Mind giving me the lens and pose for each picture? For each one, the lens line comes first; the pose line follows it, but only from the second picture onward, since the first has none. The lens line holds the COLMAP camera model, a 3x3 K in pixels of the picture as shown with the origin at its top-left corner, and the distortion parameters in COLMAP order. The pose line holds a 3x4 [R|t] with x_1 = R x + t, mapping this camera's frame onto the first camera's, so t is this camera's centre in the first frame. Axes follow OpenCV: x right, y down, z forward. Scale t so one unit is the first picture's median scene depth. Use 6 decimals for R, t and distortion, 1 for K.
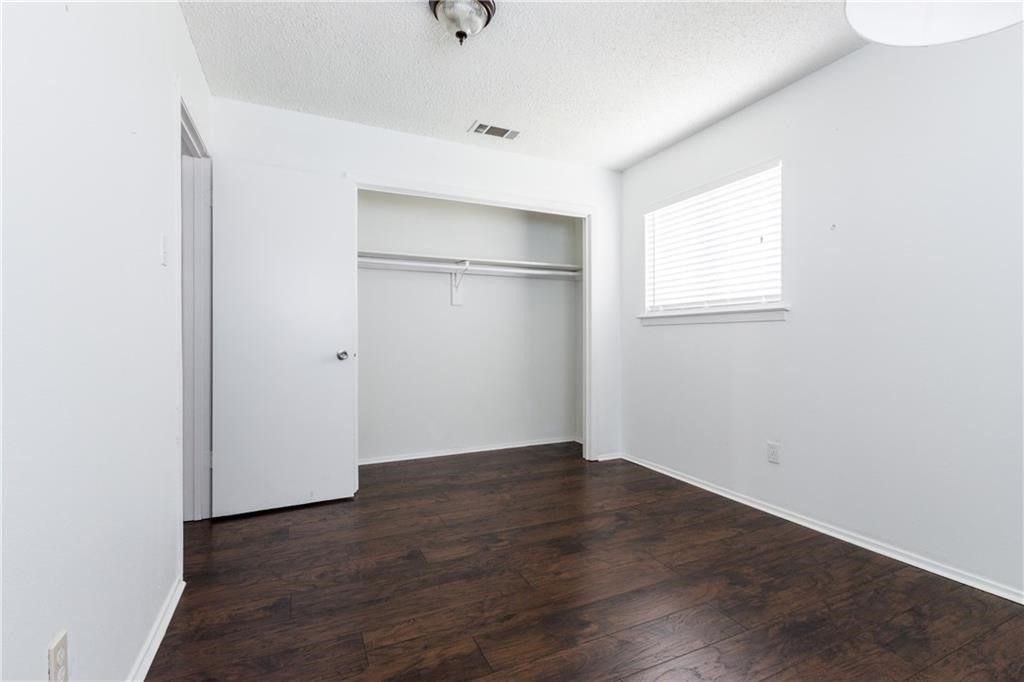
lens RADIAL K [[467.7, 0, 514.9], [0, 467.7, 340.4], [0, 0, 1]] dist [0.005282, -0.000824]
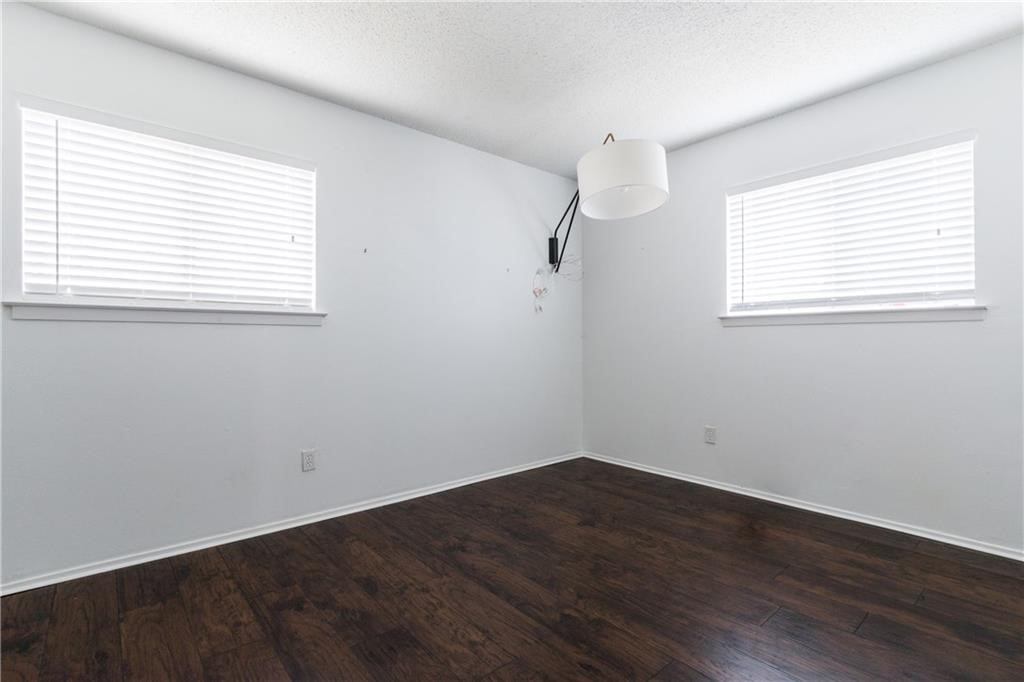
lens RADIAL K [[467.7, 0, 511.2], [0, 467.7, 337.5], [0, 0, 1]] dist [0.005282, -0.000824]
pose [[-0.252646, 0.018141, 0.967389, -0.547245], [0.008971, 0.999825, -0.016407, 0.003267], [-0.967517, 0.004533, -0.252764, 0.905638]]
